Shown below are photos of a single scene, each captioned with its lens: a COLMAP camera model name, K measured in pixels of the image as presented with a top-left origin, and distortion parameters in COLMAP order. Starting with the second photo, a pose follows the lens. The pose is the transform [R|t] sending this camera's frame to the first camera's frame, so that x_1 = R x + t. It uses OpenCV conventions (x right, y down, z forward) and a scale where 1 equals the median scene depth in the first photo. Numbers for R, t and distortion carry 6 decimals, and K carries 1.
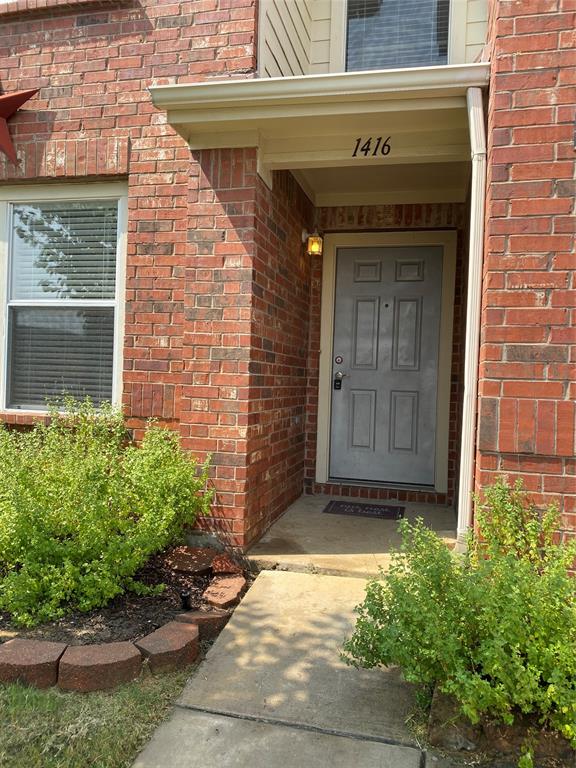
lens RADIAL K [[587.6, 0, 289.4], [0, 587.6, 384.4], [0, 0, 1]] dist [0.011263, -0.000003]
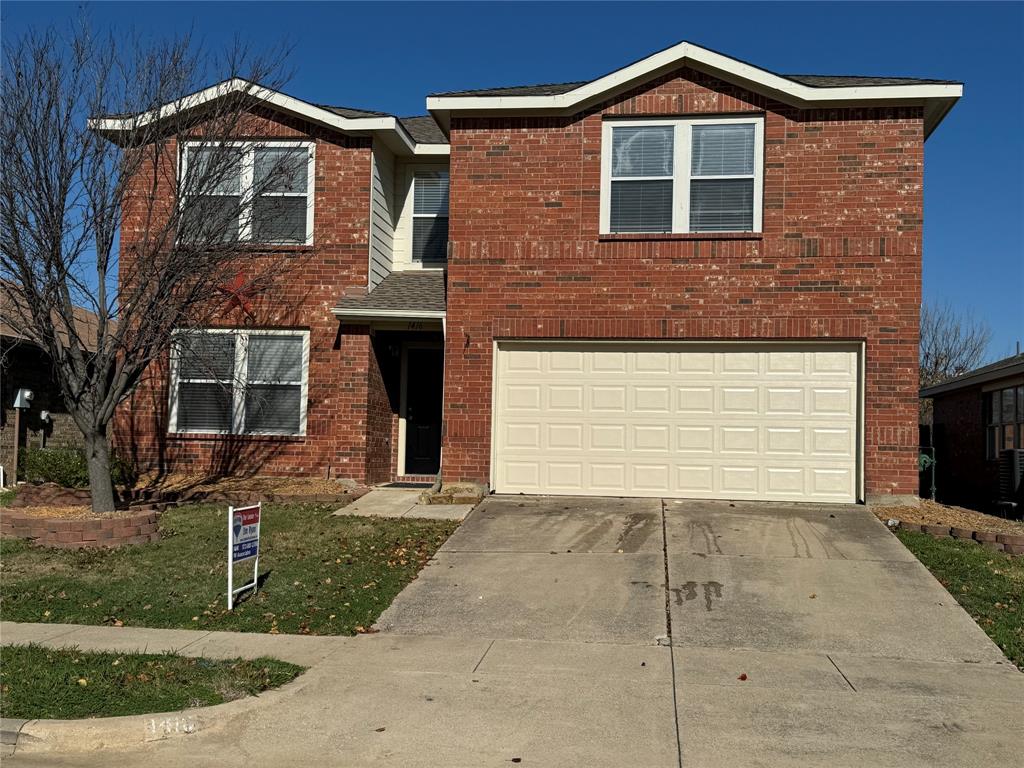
lens RADIAL K [[1135.8, 0, 513.0], [0, 1135.8, 385.0], [0, 0, 1]] dist [0.013300, 0.000000]
pose [[0.993460, -0.005519, 0.114047, -0.000759], [0.013336, 0.997603, -0.067893, 0.181660], [-0.113399, 0.068970, 0.991153, -3.620155]]
